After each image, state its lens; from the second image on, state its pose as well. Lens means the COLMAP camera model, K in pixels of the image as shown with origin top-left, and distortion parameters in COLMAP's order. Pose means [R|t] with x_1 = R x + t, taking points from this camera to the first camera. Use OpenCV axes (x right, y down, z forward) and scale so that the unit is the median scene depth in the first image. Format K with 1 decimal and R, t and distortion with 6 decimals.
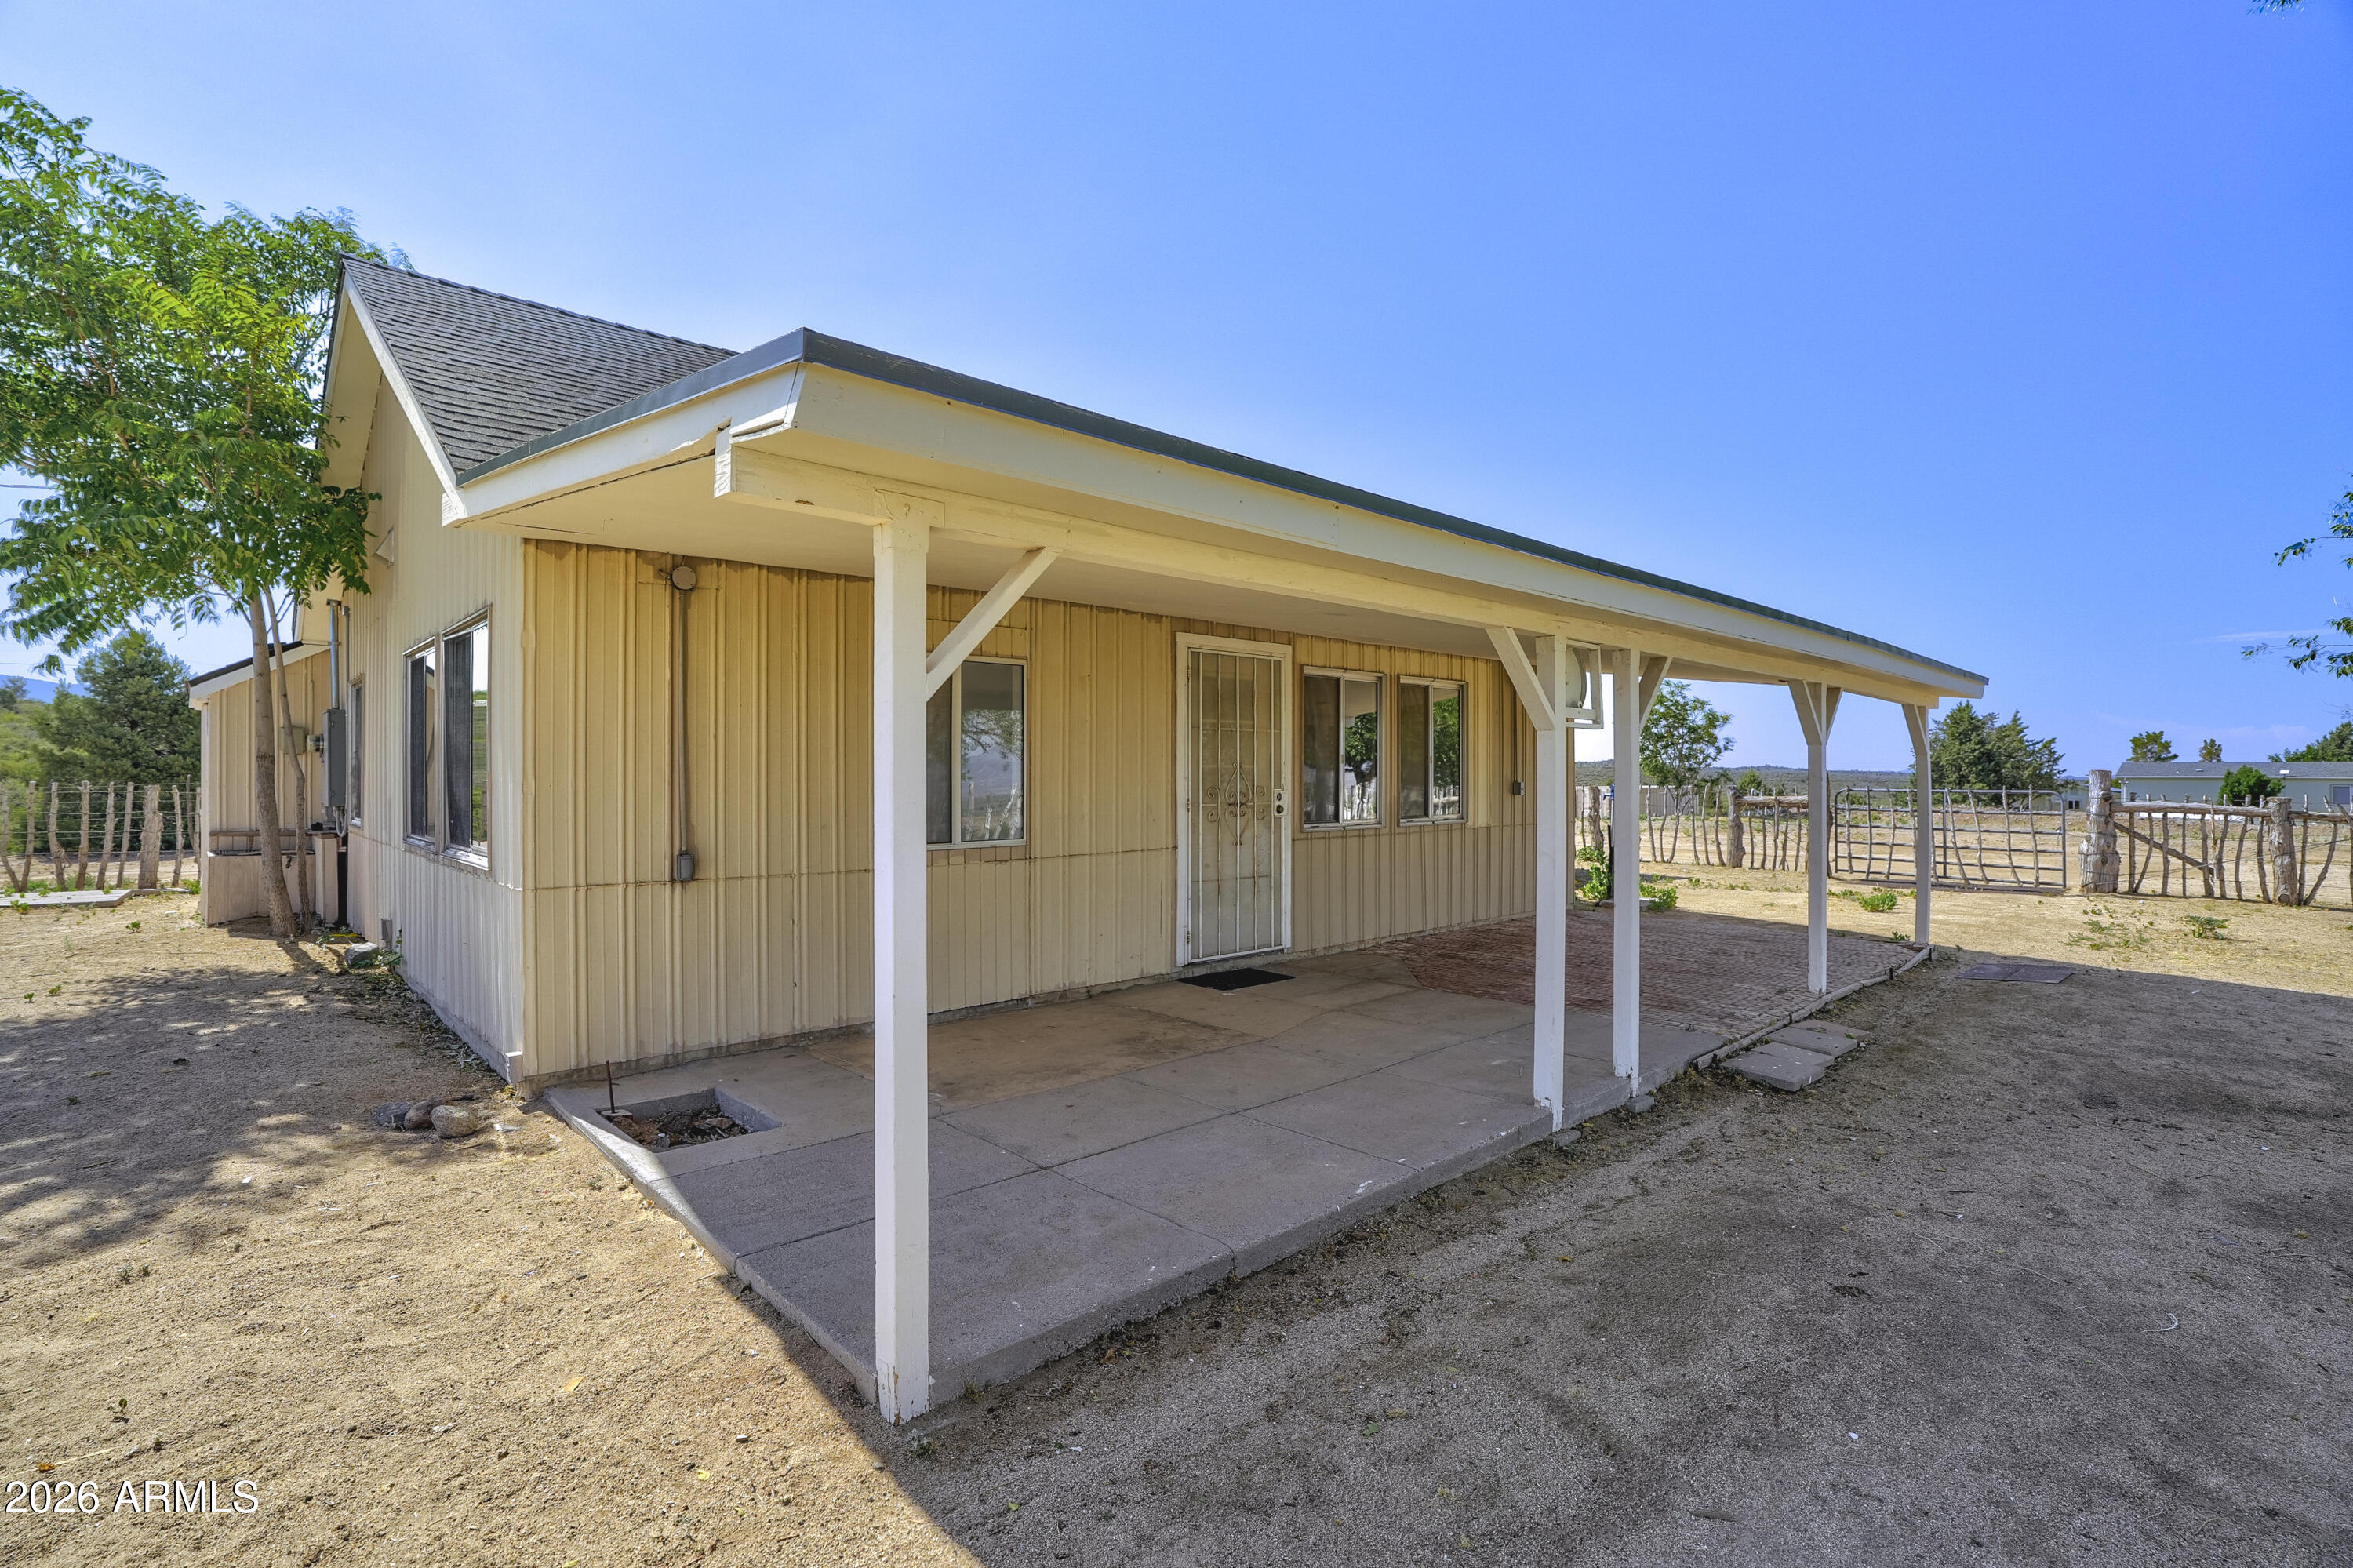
lens RADIAL K [[1094.7, 0, 1168.4], [0, 1094.7, 778.4], [0, 0, 1]] dist [-0.058726, 0.019968]
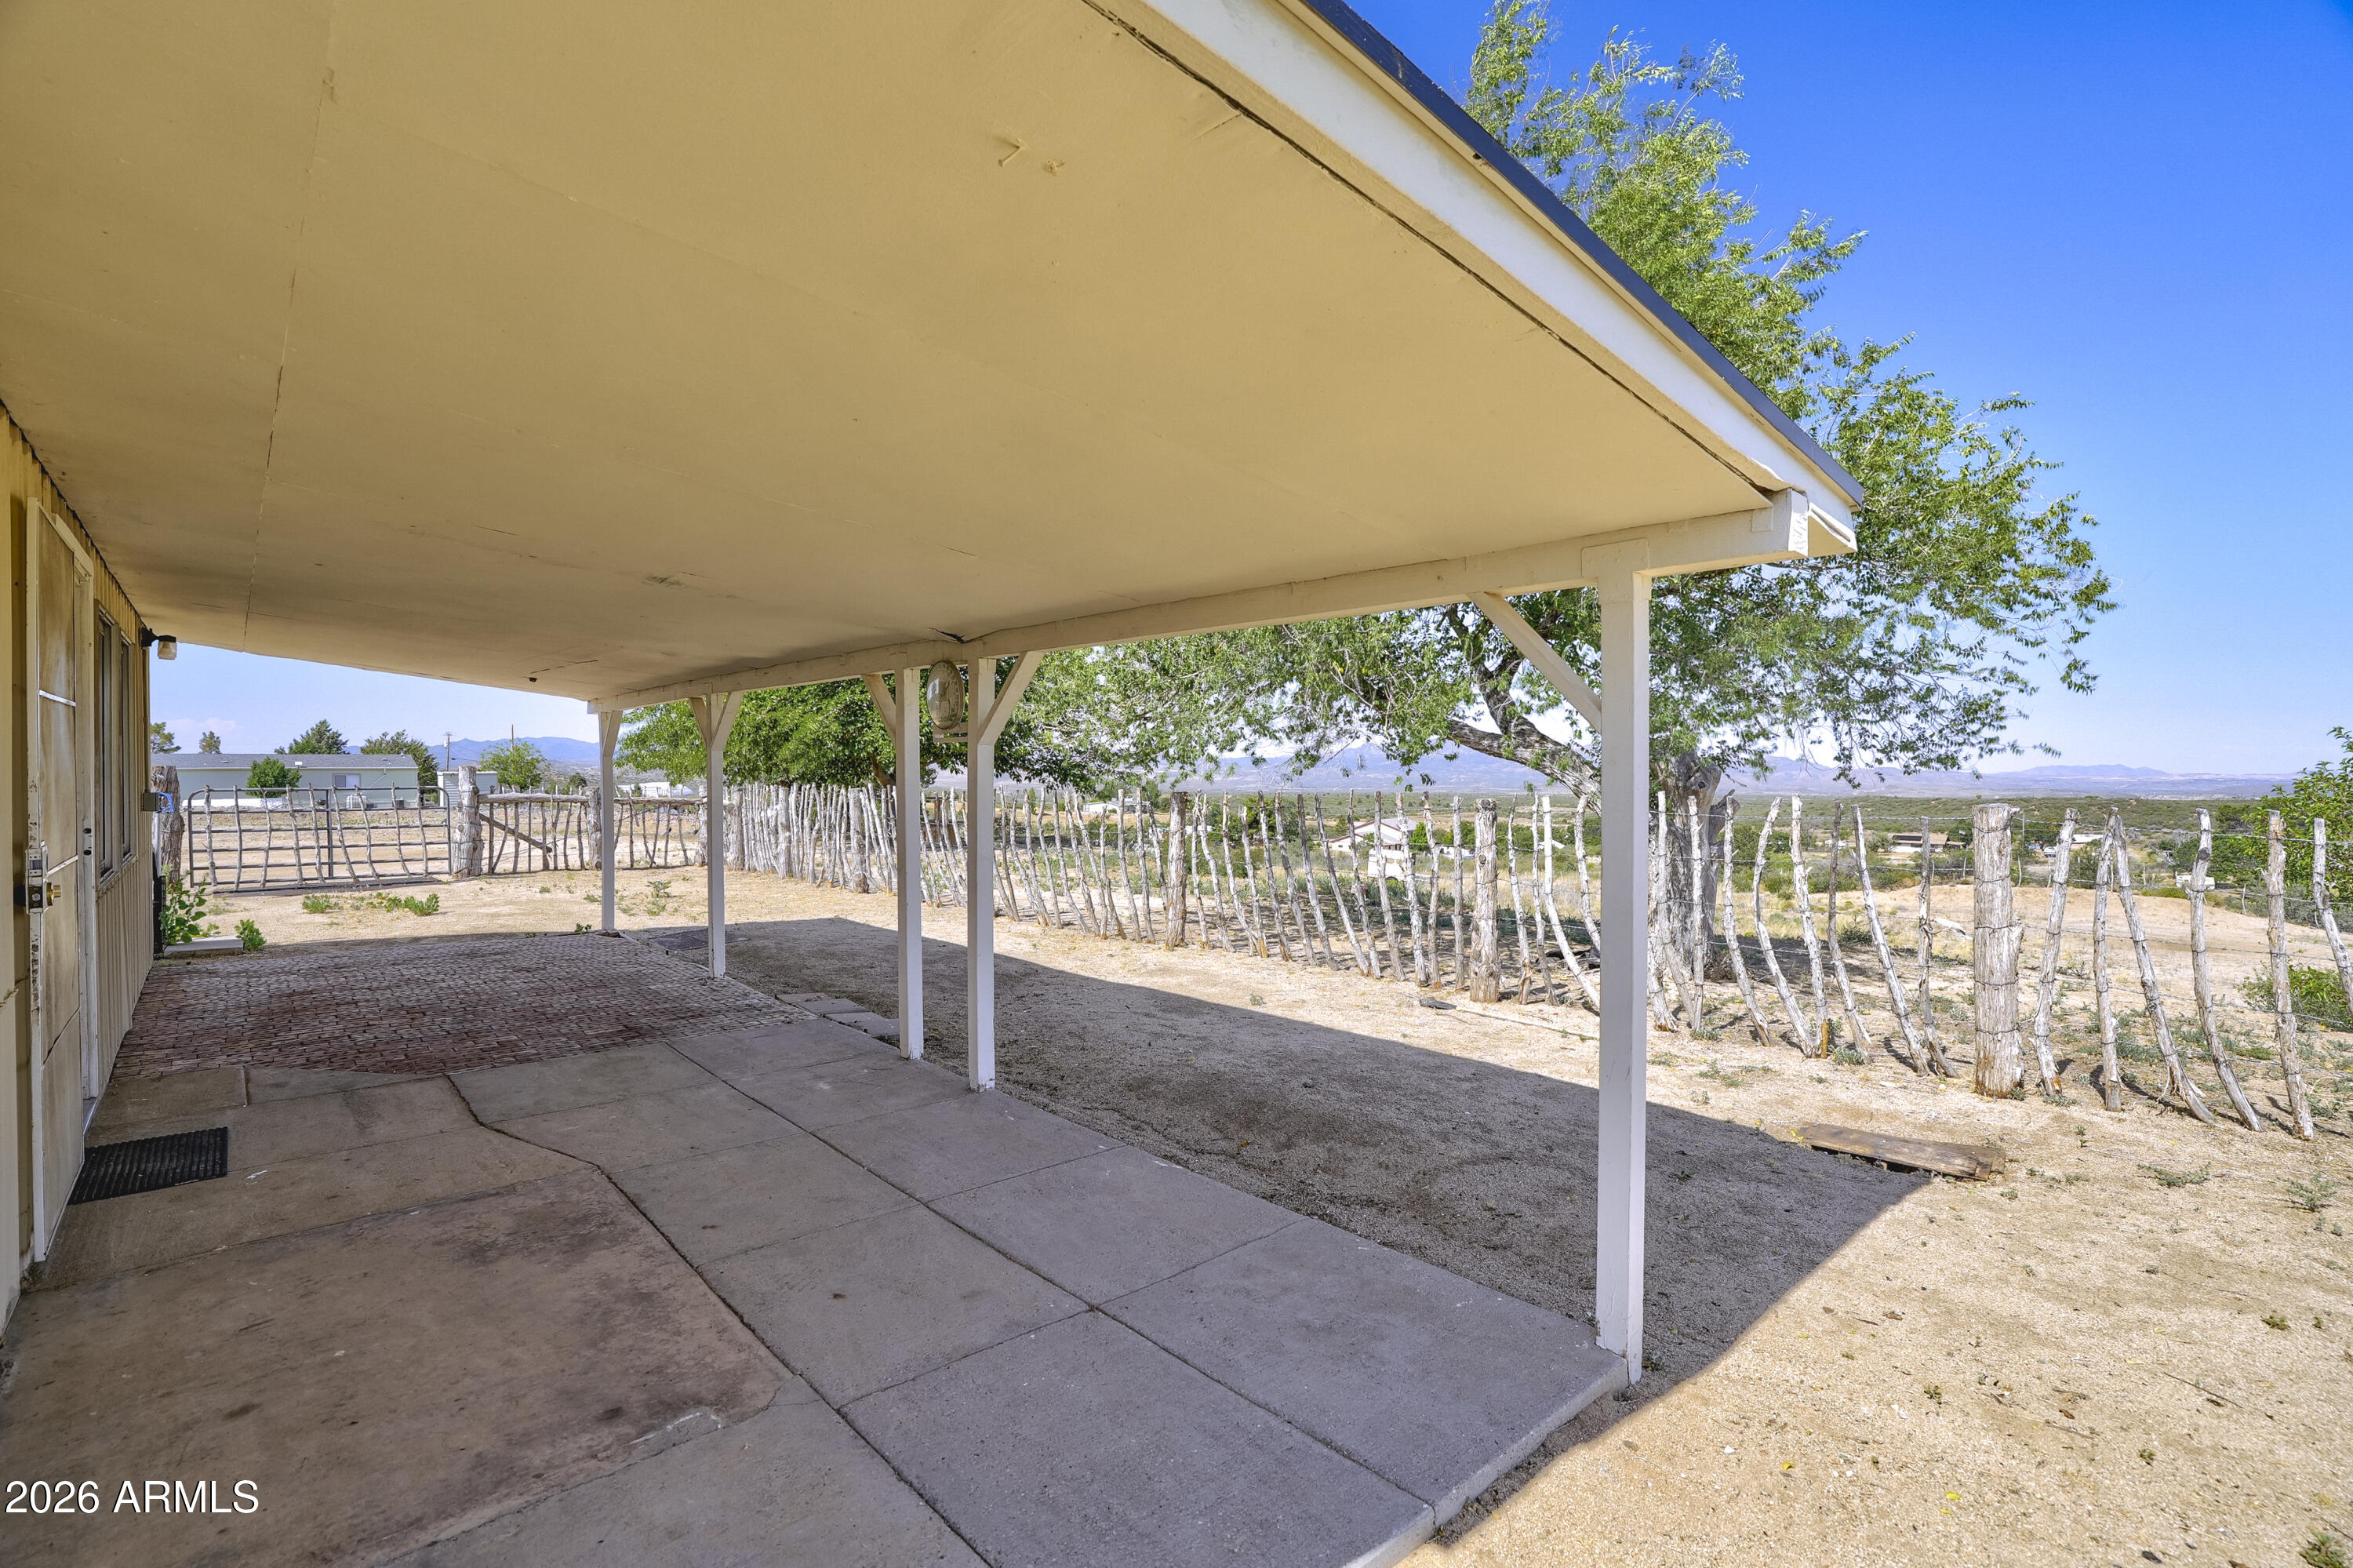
lens RADIAL K [[1094.7, 0, 1167.9], [0, 1094.7, 774.2], [0, 0, 1]] dist [-0.058726, 0.019968]
pose [[0.036861, -0.010878, 0.999261, -0.293487], [0.006137, 0.999924, 0.010659, -0.009831], [-0.999302, 0.005740, 0.036925, 0.306760]]
